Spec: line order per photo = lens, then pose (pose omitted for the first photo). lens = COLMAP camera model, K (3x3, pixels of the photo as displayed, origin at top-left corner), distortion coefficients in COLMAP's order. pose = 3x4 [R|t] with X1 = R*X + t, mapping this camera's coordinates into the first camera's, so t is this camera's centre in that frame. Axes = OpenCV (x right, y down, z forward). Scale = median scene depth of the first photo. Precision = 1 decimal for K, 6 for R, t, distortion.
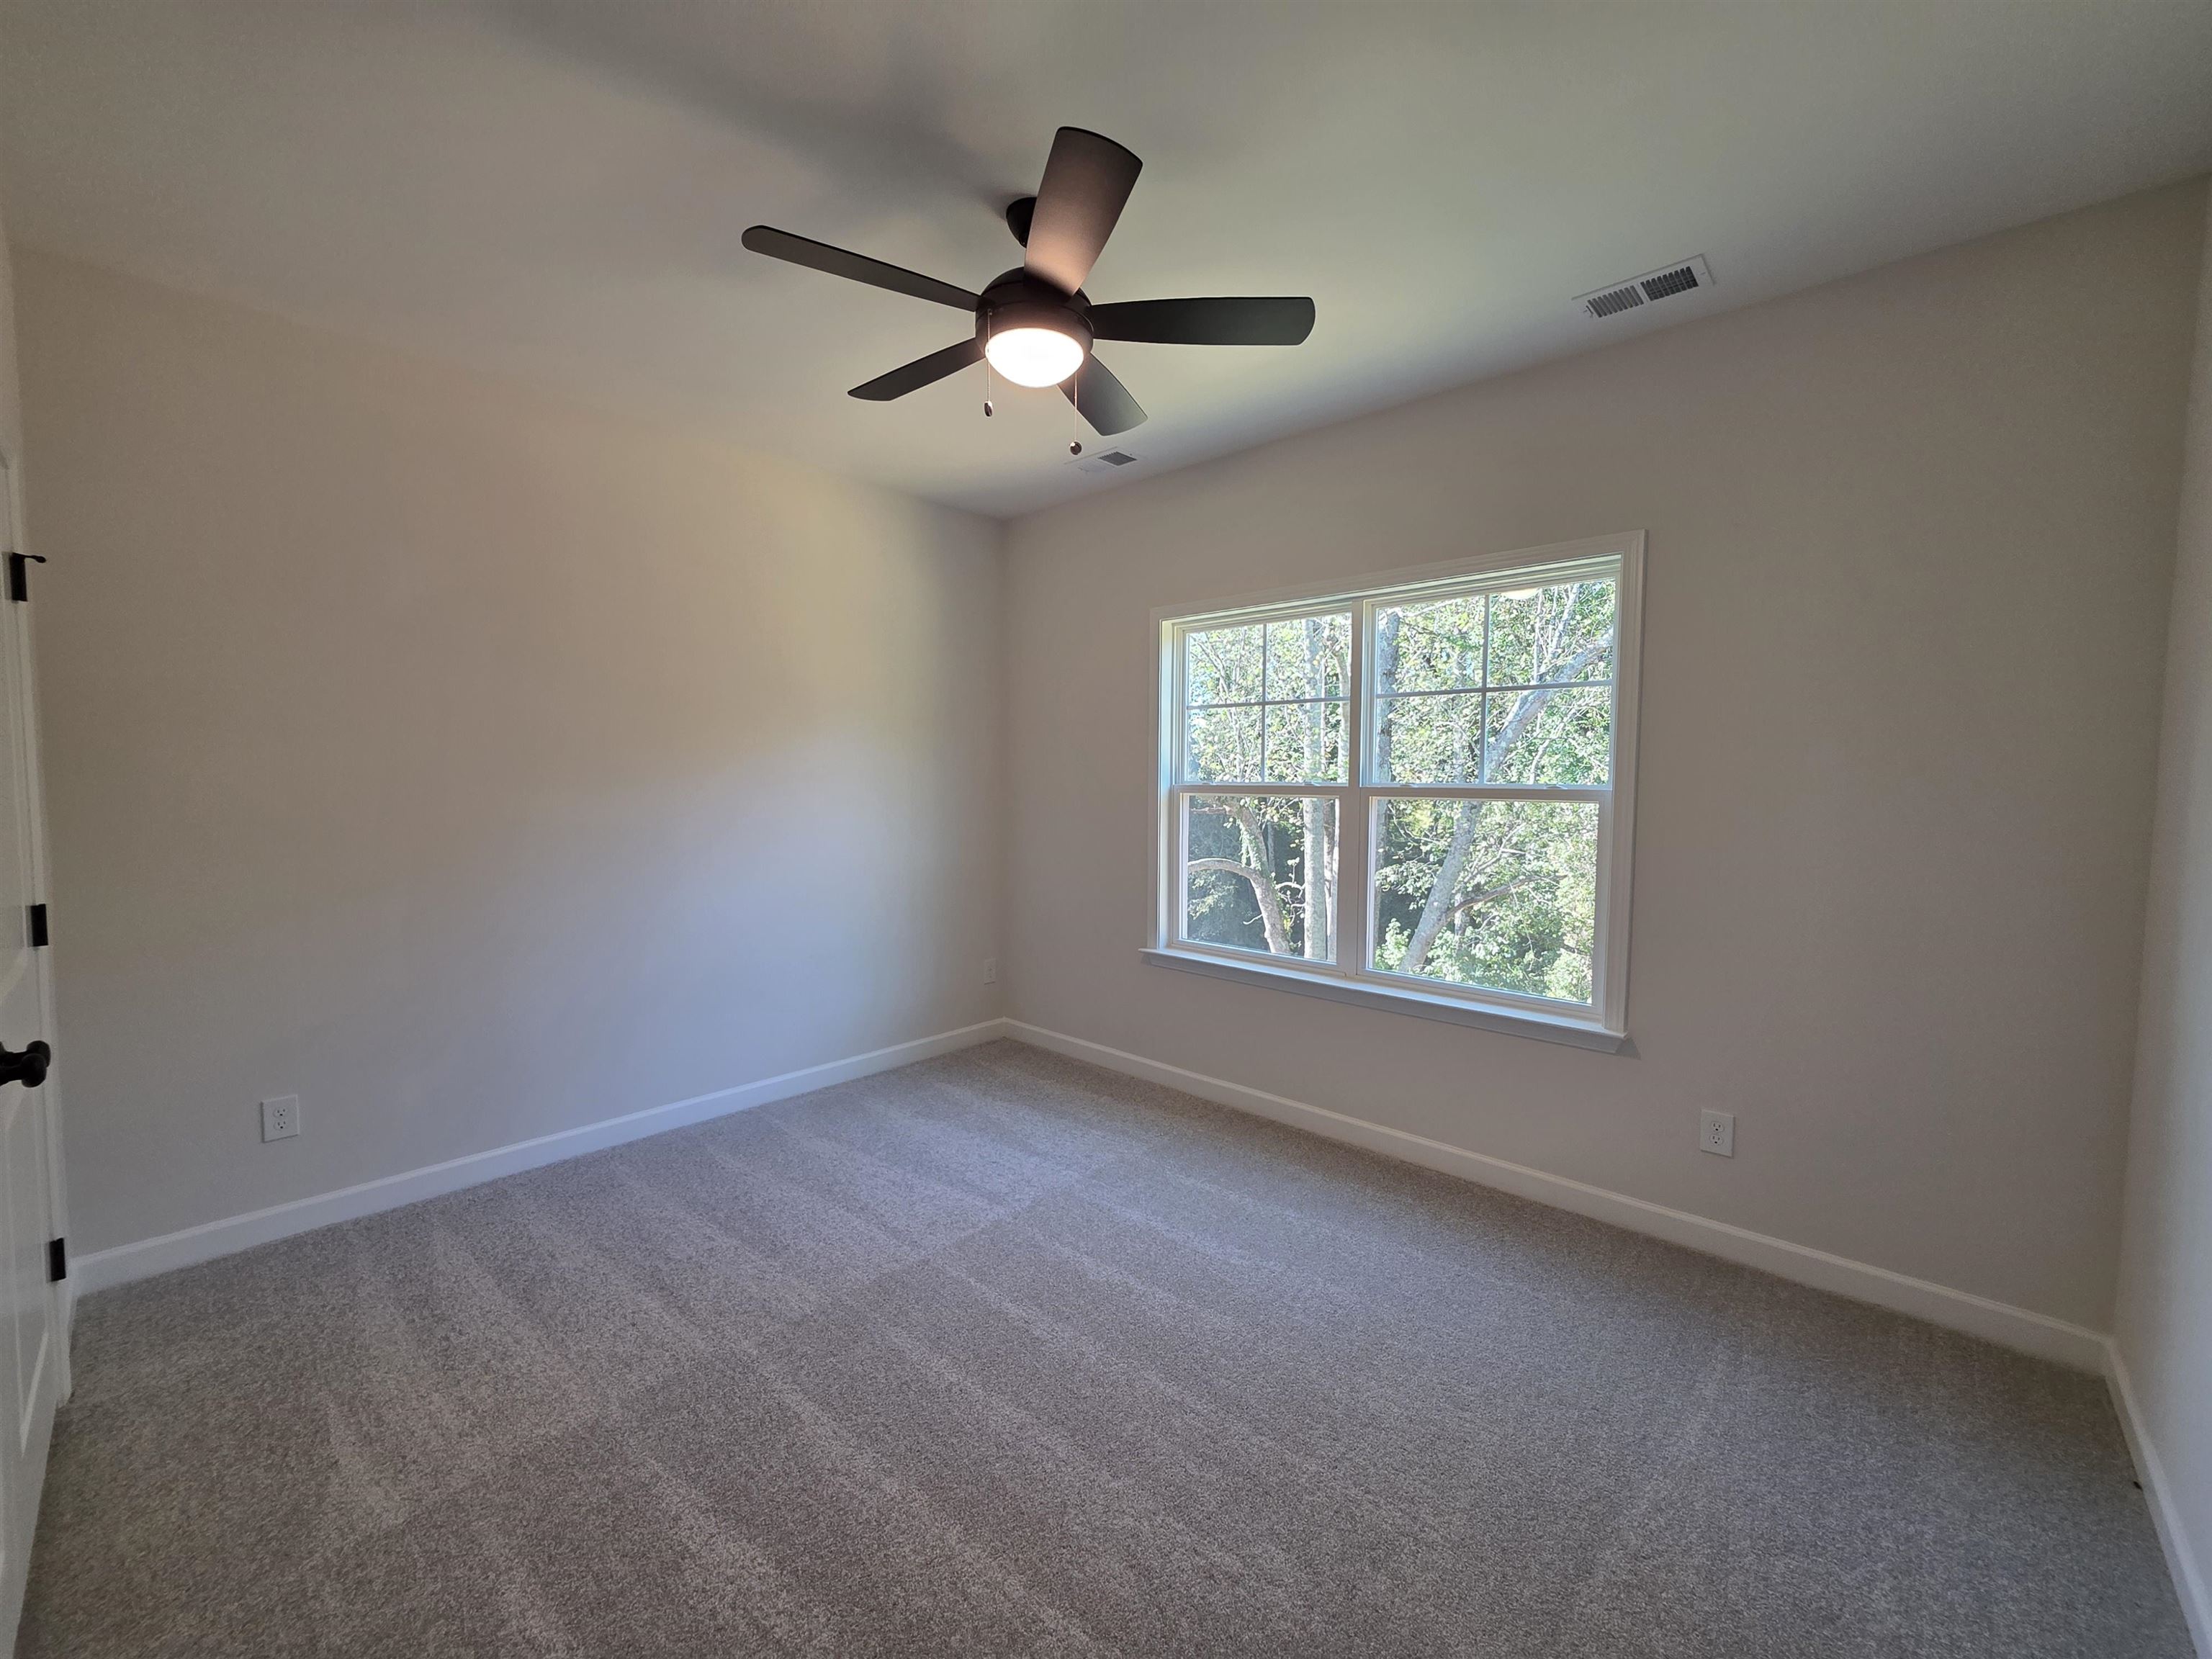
lens RADIAL K [[889.4, 0, 1097.9], [0, 889.4, 823.9], [0, 0, 1]] dist [-0.000631, -0.000009]
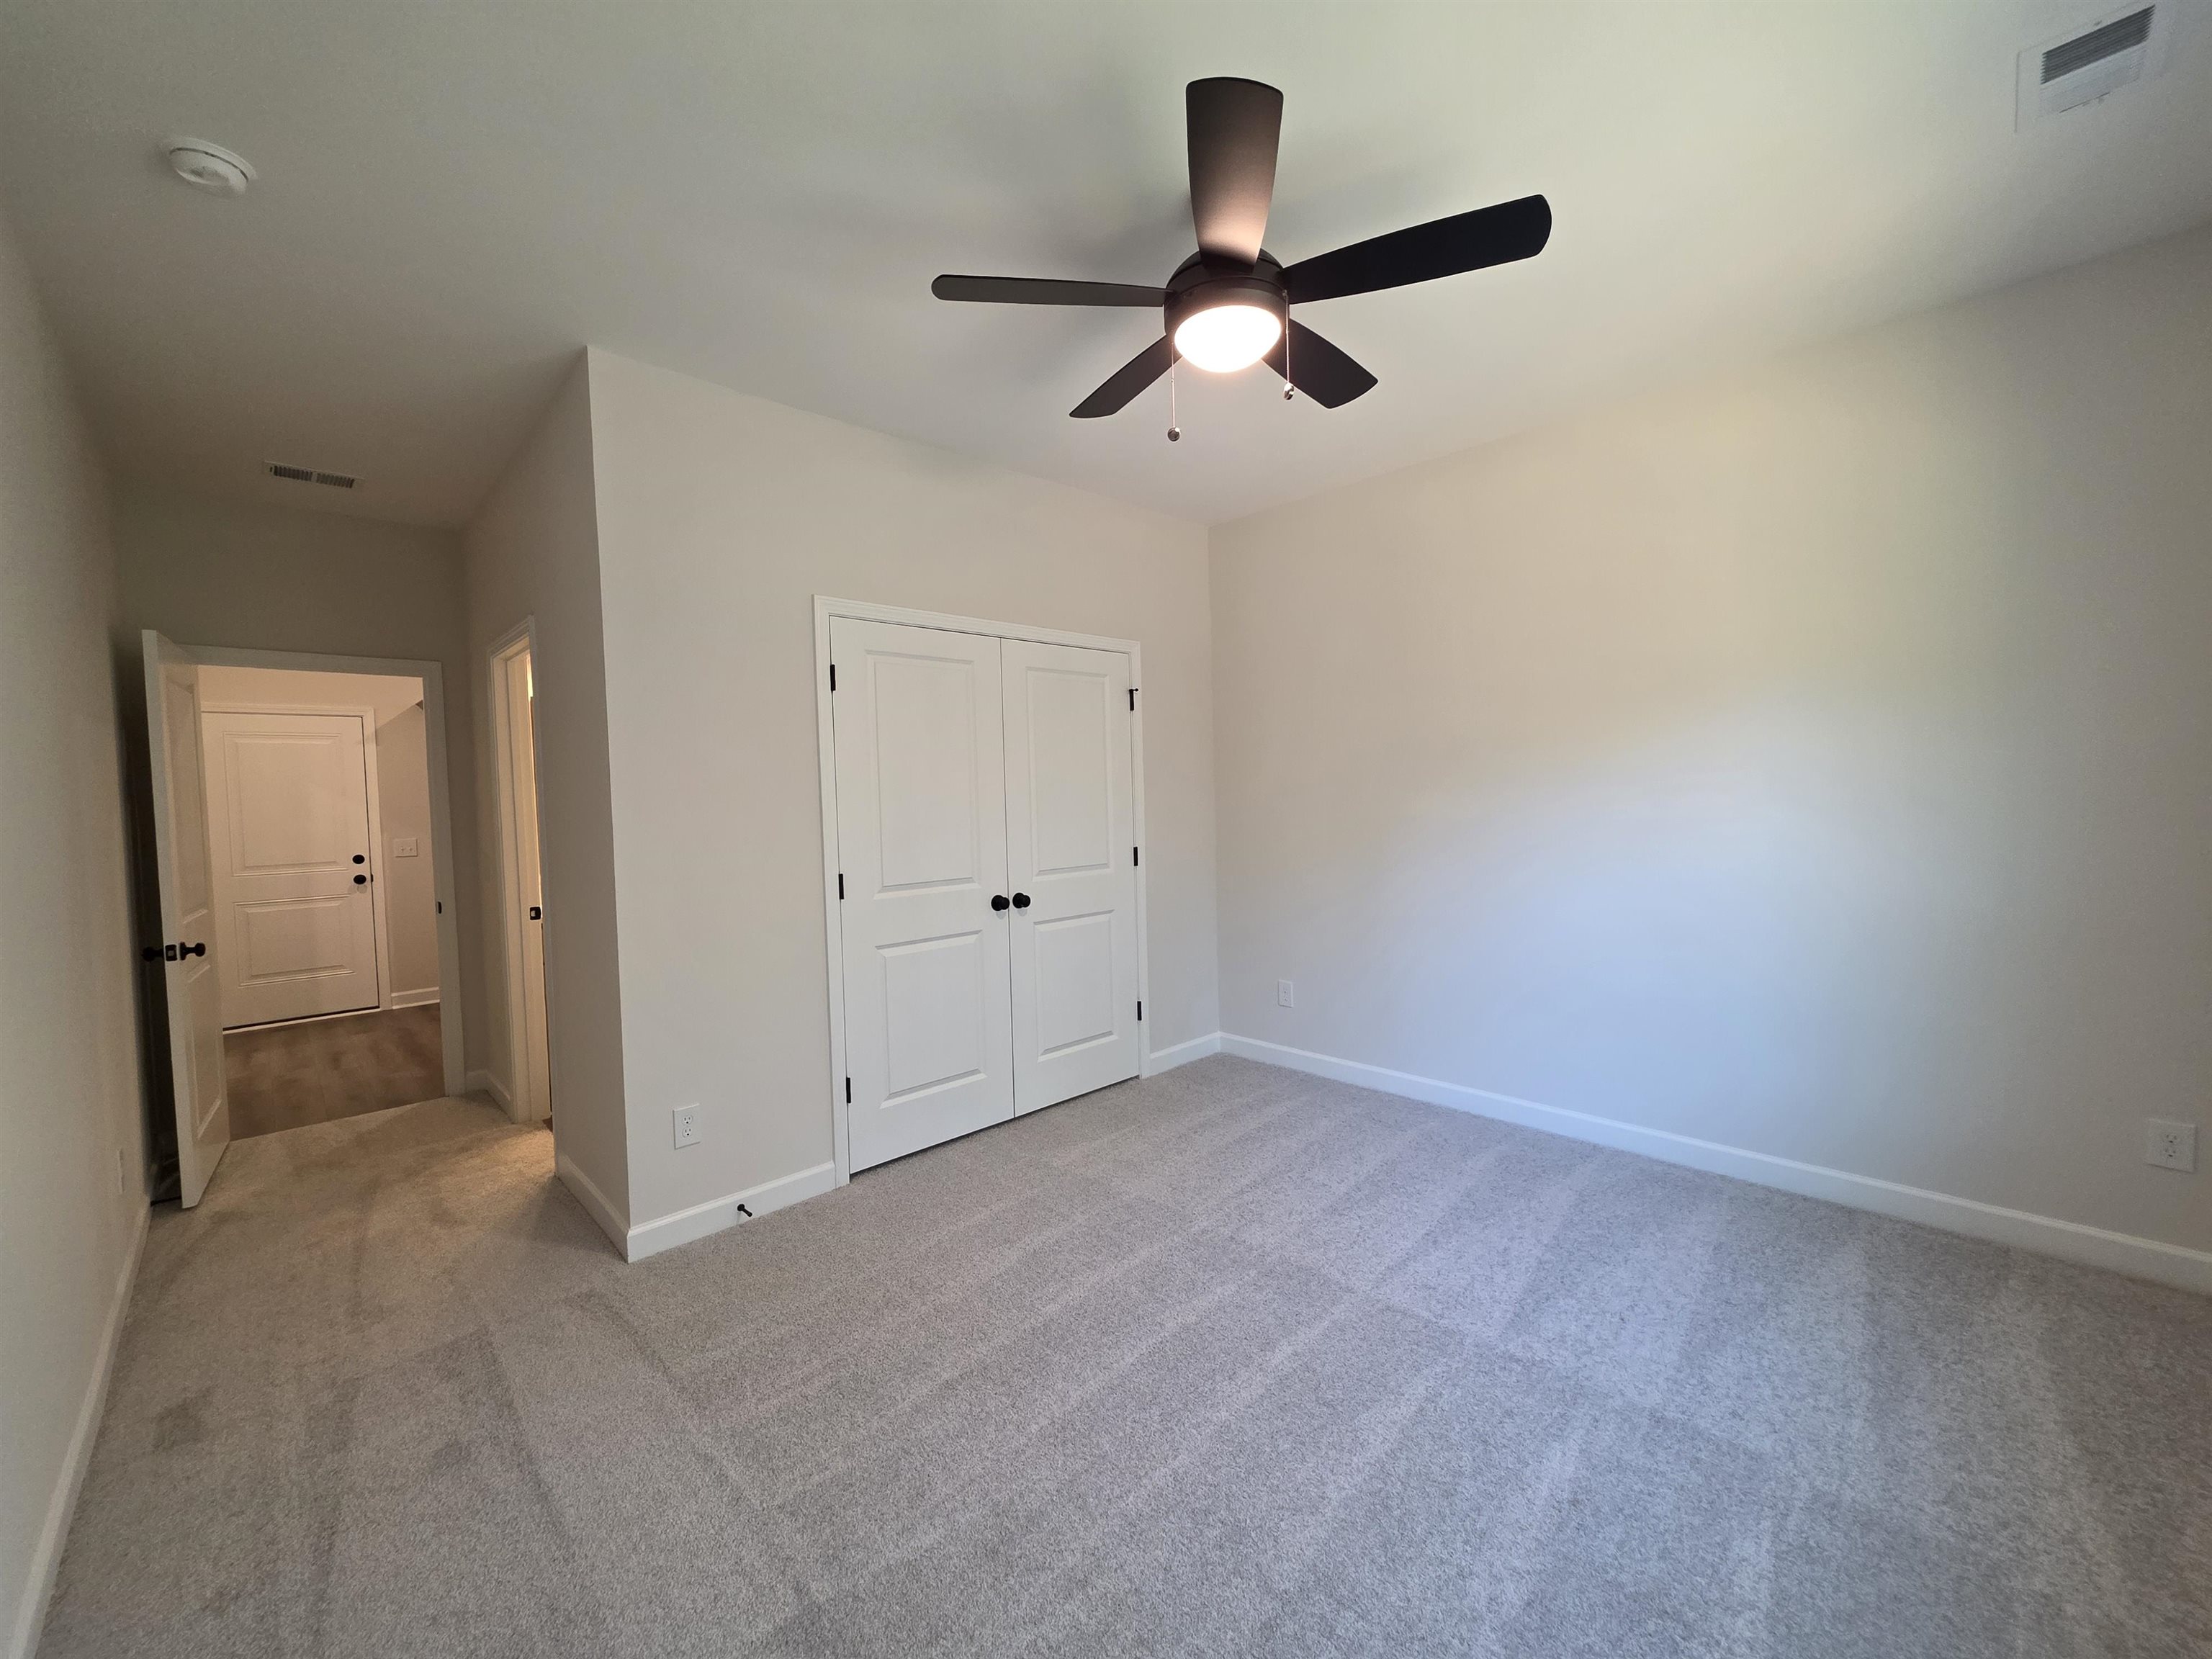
lens RADIAL K [[889.4, 0, 1097.9], [0, 889.4, 823.9], [0, 0, 1]] dist [-0.000631, -0.000009]
pose [[-0.062152, 0.033331, -0.997510, 0.653639], [-0.028454, 0.998977, 0.035153, -0.024865], [0.997661, 0.030568, -0.061140, 0.677765]]
